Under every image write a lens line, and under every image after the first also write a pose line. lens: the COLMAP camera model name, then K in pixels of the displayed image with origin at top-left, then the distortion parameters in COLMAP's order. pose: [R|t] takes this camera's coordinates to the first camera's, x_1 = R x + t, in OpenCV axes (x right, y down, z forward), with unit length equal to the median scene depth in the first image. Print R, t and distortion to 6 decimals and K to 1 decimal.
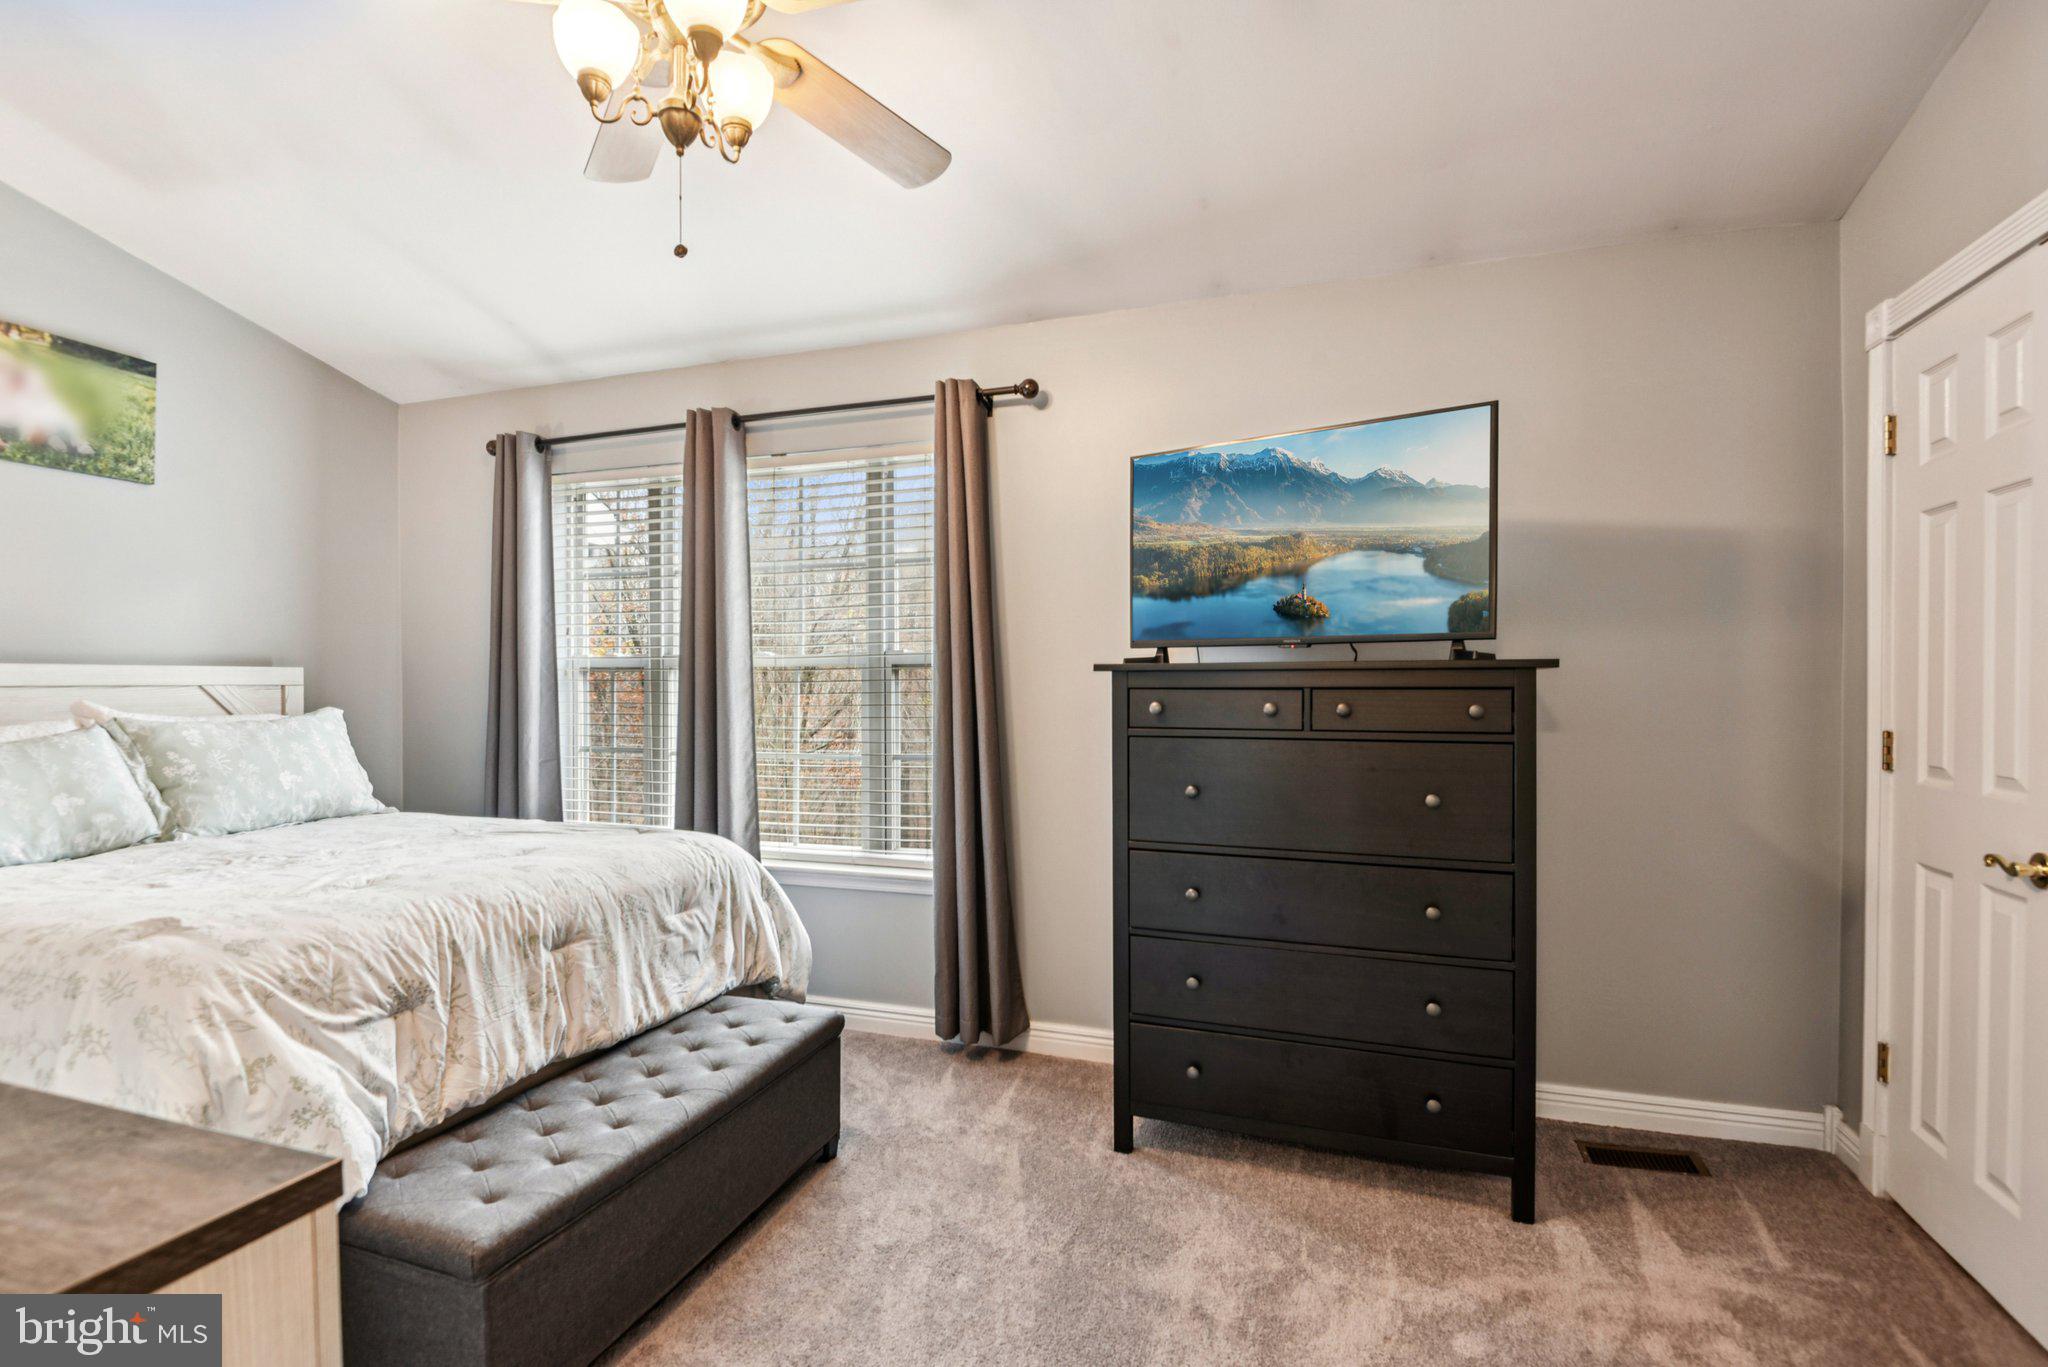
lens RADIAL K [[949.4, 0, 1022.4], [0, 949.4, 693.8], [0, 0, 1]] dist [0.004092, -0.016659]
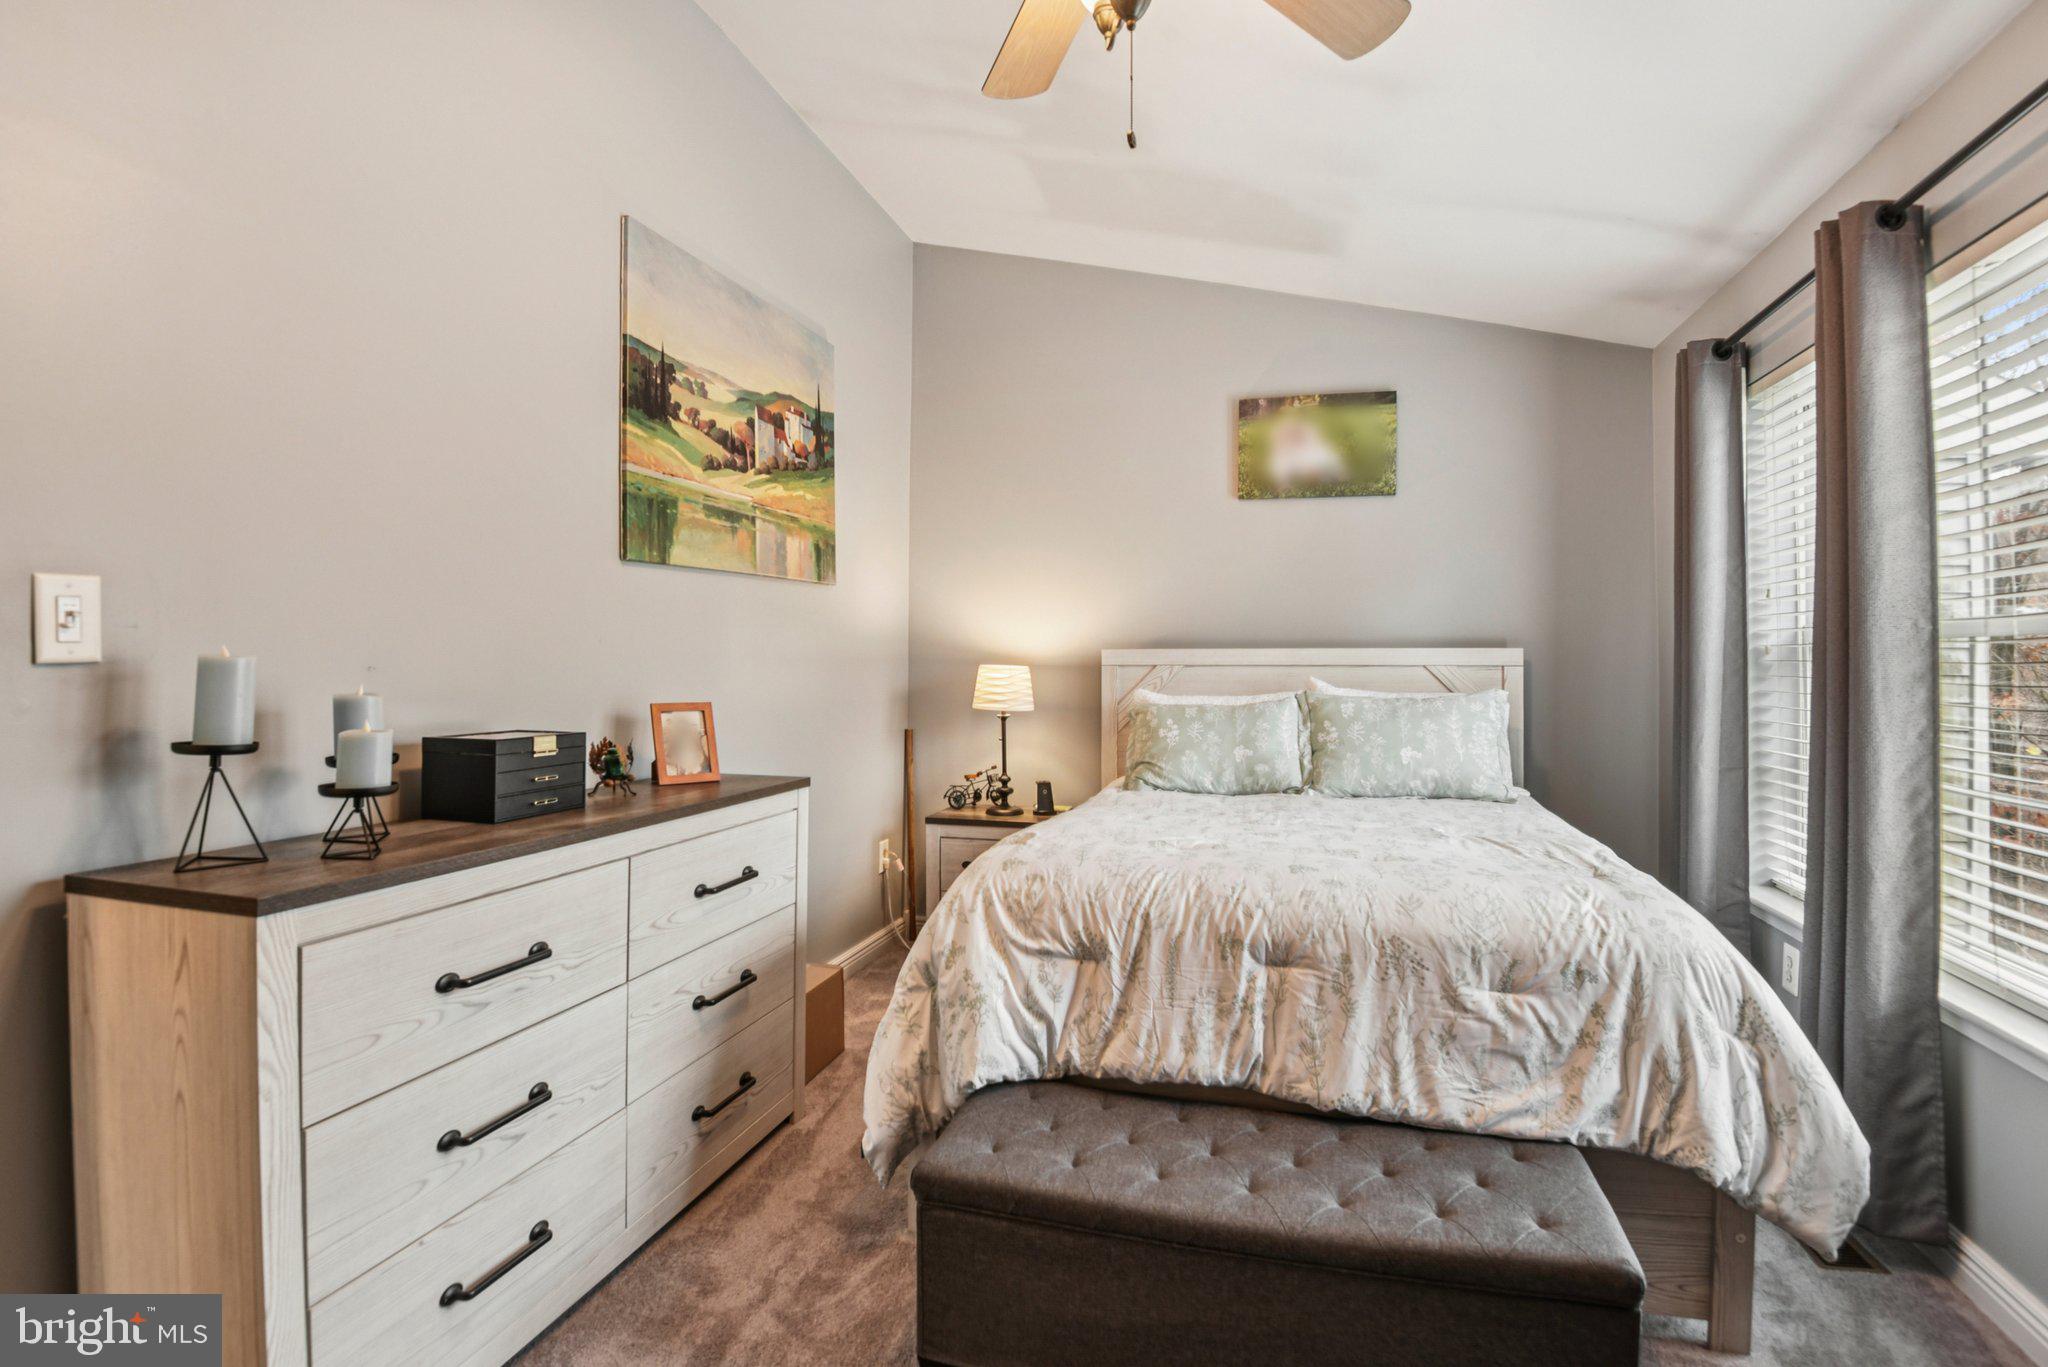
lens RADIAL K [[969.7, 0, 1022.3], [0, 969.7, 652.2], [0, 0, 1]] dist [0.000058, -0.025554]
pose [[0.057177, -0.009259, -0.998321, 0.378713], [-0.016723, 0.999808, -0.010231, -0.007441], [0.998224, 0.017280, 0.057011, 0.688509]]
